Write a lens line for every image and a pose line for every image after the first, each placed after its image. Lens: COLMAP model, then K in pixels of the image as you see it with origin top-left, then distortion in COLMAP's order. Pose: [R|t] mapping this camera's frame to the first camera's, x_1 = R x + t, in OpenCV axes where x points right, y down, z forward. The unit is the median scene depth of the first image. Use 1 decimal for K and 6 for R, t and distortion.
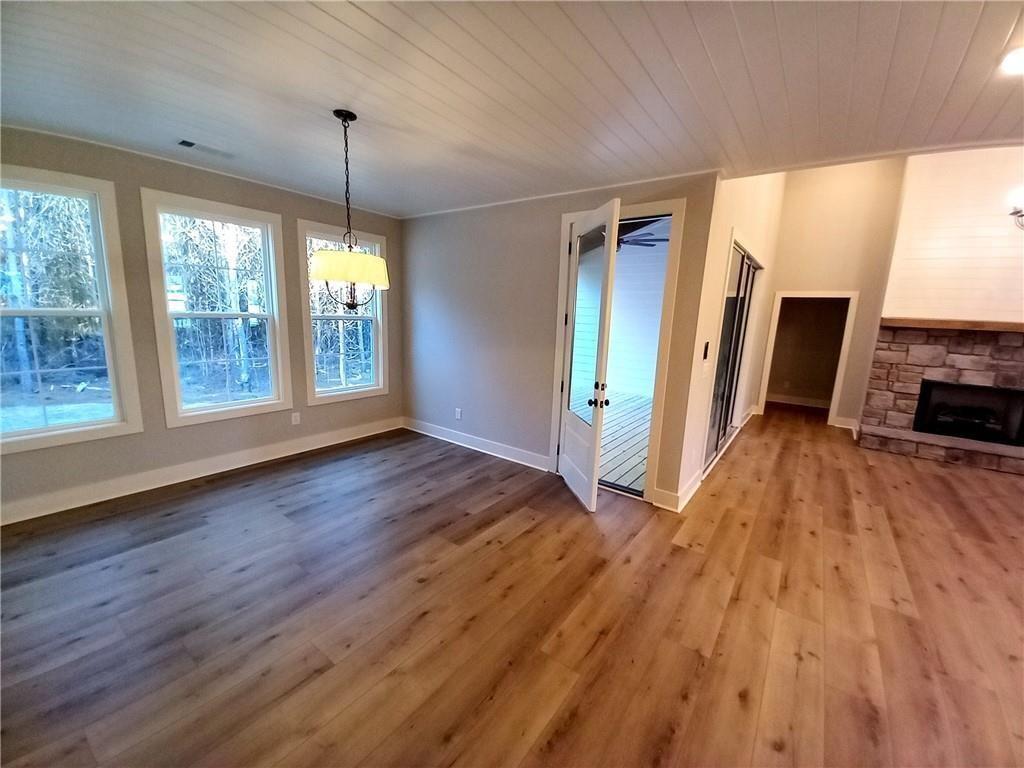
lens RADIAL K [[408.2, 0, 520.1], [0, 408.2, 391.3], [0, 0, 1]] dist [0.001503, -0.004744]
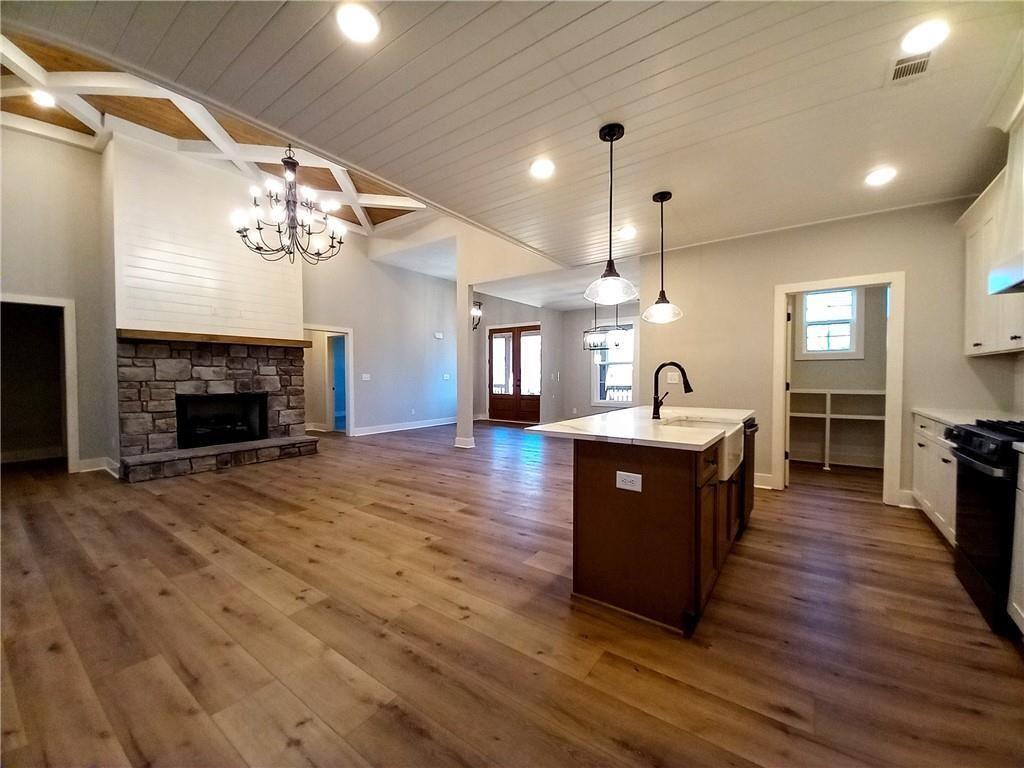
lens RADIAL K [[408.2, 0, 514.0], [0, 408.2, 388.8], [0, 0, 1]] dist [0.001503, -0.004744]
pose [[-0.001148, -0.072556, 0.997364, 0.032734], [0.192927, 0.978611, 0.071413, 0.051227], [-0.981213, 0.192500, 0.012875, 0.241042]]
